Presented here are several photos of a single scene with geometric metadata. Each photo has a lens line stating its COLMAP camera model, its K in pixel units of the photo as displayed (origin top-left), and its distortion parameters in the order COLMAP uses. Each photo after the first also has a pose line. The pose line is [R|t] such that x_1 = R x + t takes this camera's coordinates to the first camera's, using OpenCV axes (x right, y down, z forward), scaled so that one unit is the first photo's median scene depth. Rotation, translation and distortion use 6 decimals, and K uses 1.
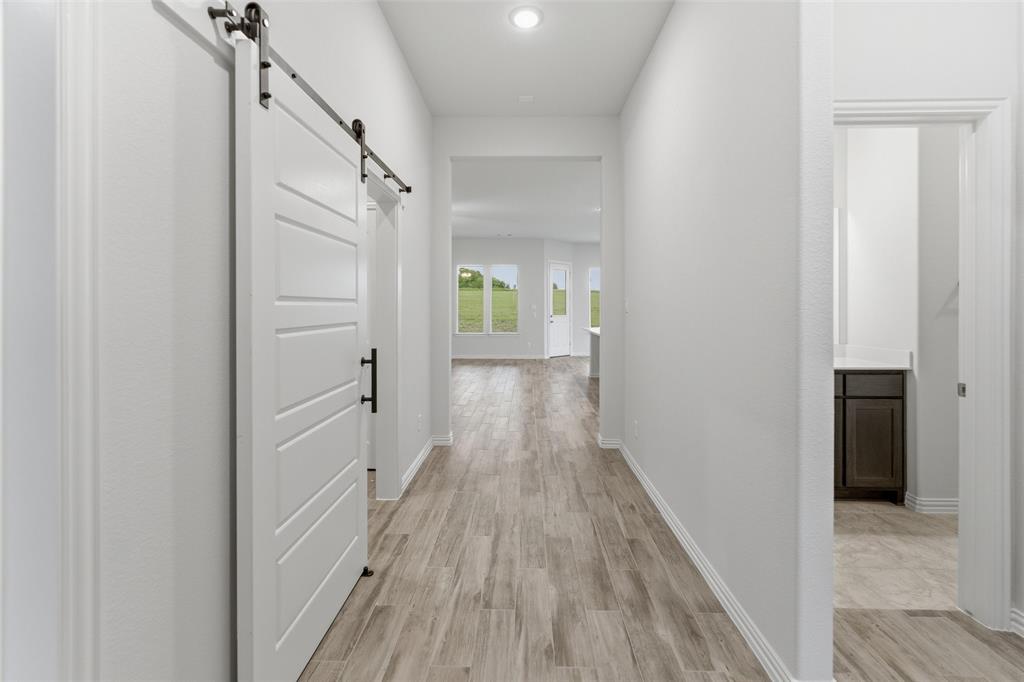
lens RADIAL K [[431.3, 0, 513.7], [0, 431.3, 307.6], [0, 0, 1]] dist [-0.000817, -0.000065]
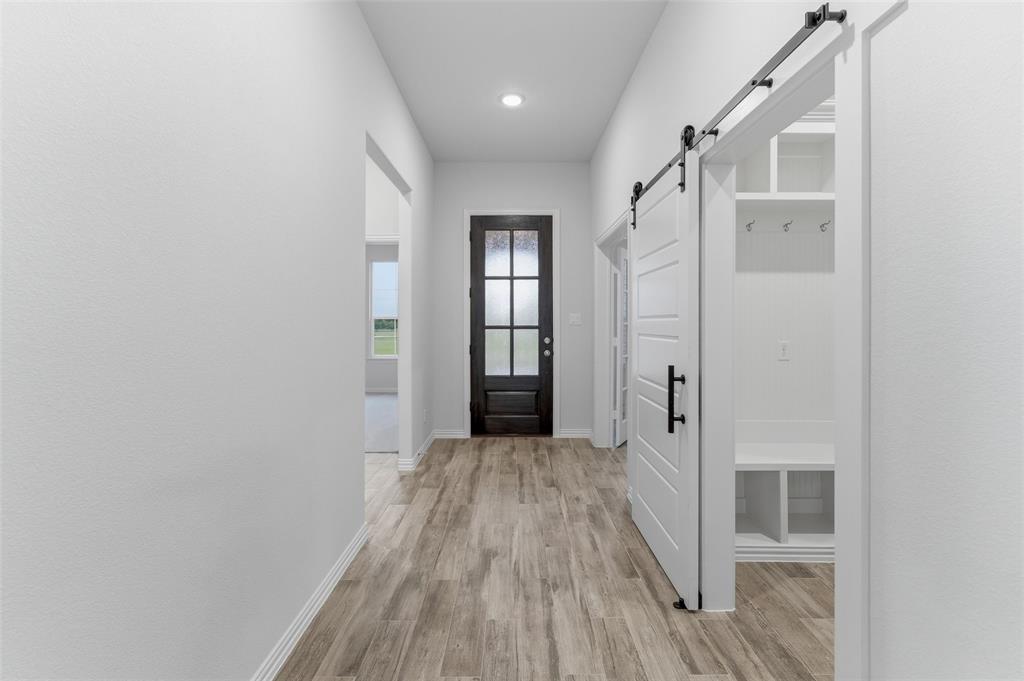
lens RADIAL K [[437.7, 0, 514.9], [0, 437.7, 323.6], [0, 0, 1]] dist [-0.000483, 0.000033]
pose [[-0.999468, -0.004457, -0.032314, 0.055827], [-0.004564, 0.999984, 0.003248, 0.003419], [0.032299, 0.003394, -0.999472, 2.085218]]
